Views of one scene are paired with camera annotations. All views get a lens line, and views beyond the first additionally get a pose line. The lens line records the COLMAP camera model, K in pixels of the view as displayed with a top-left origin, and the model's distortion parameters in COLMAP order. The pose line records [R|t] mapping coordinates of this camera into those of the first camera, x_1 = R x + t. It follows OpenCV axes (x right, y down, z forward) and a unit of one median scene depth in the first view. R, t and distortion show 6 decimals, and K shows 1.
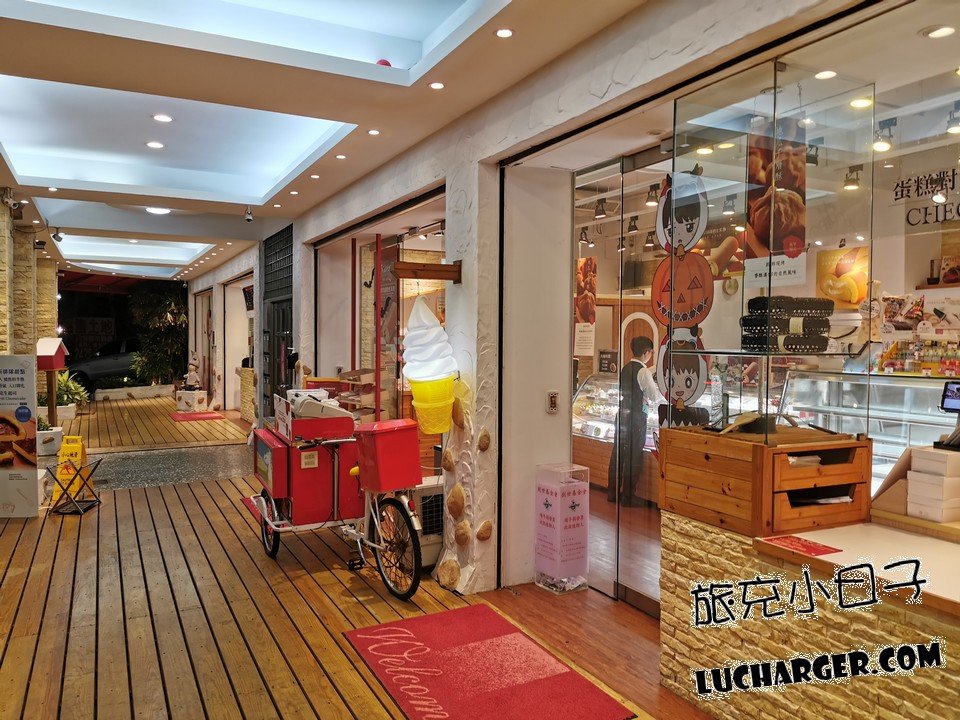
lens RADIAL K [[739.6, 0, 476.0], [0, 739.6, 356.7], [0, 0, 1]] dist [0.053964, -0.085276]
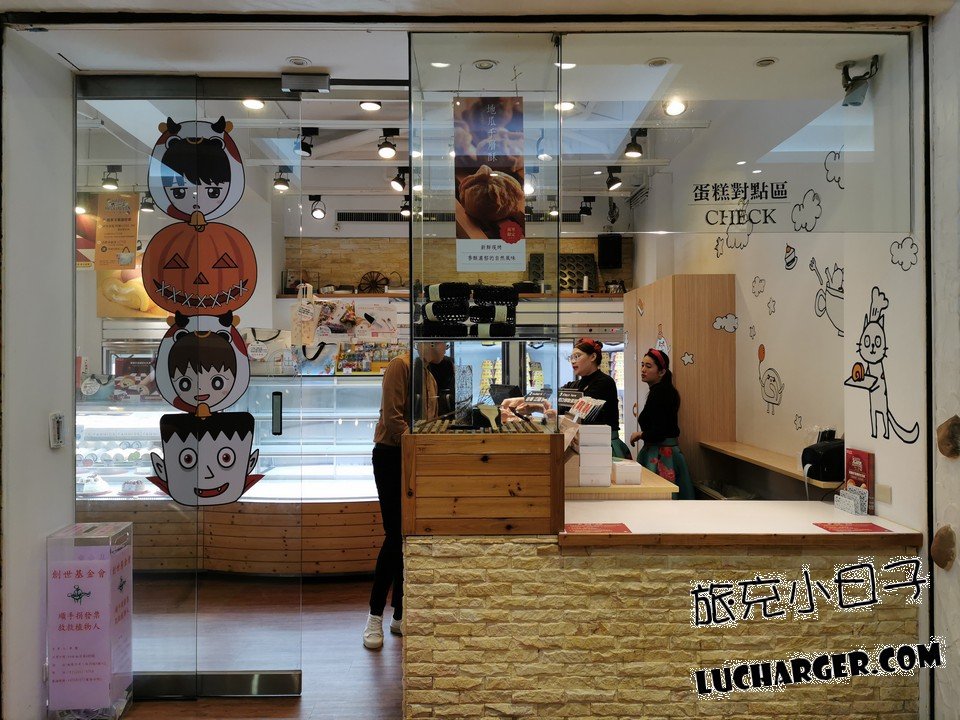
lens RADIAL K [[739.6, 0, 476.0], [0, 739.6, 356.7], [0, 0, 1]] dist [0.053964, -0.085276]
pose [[0.433234, -0.002330, 0.901279, -0.459390], [0.029483, 0.999498, -0.011588, 0.025074], [-0.900799, 0.031593, 0.433085, 0.609069]]
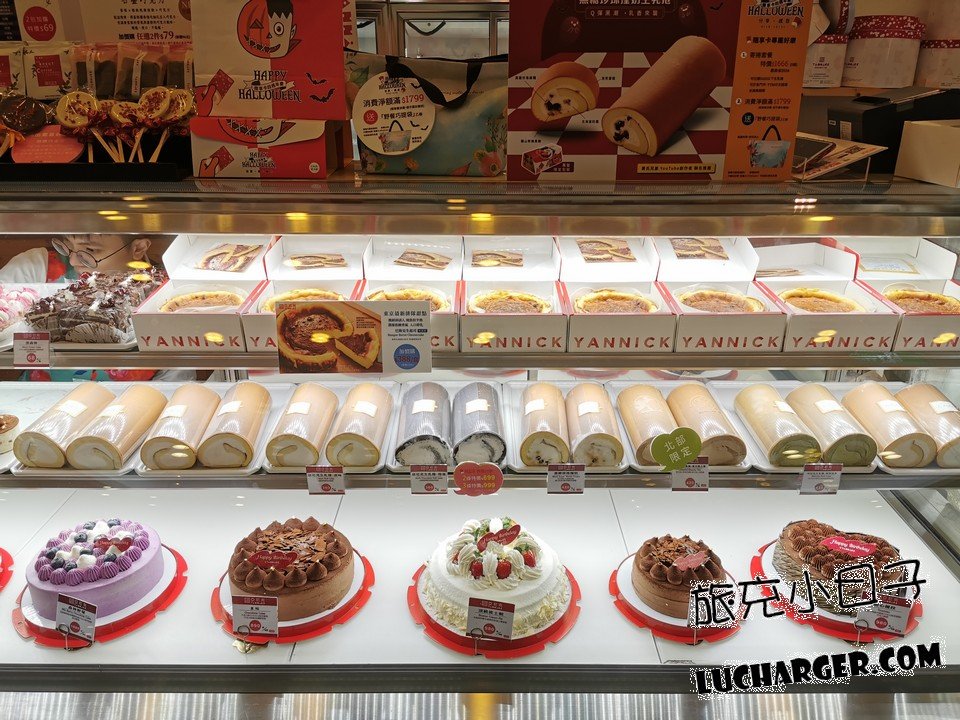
lens RADIAL K [[739.6, 0, 476.0], [0, 739.6, 356.7], [0, 0, 1]] dist [0.053964, -0.085276]
pose [[0.447394, -0.334214, 0.829542, 0.343871], [0.025459, 0.931933, 0.361735, 0.025901], [-0.893975, -0.140719, 0.425450, 1.908586]]
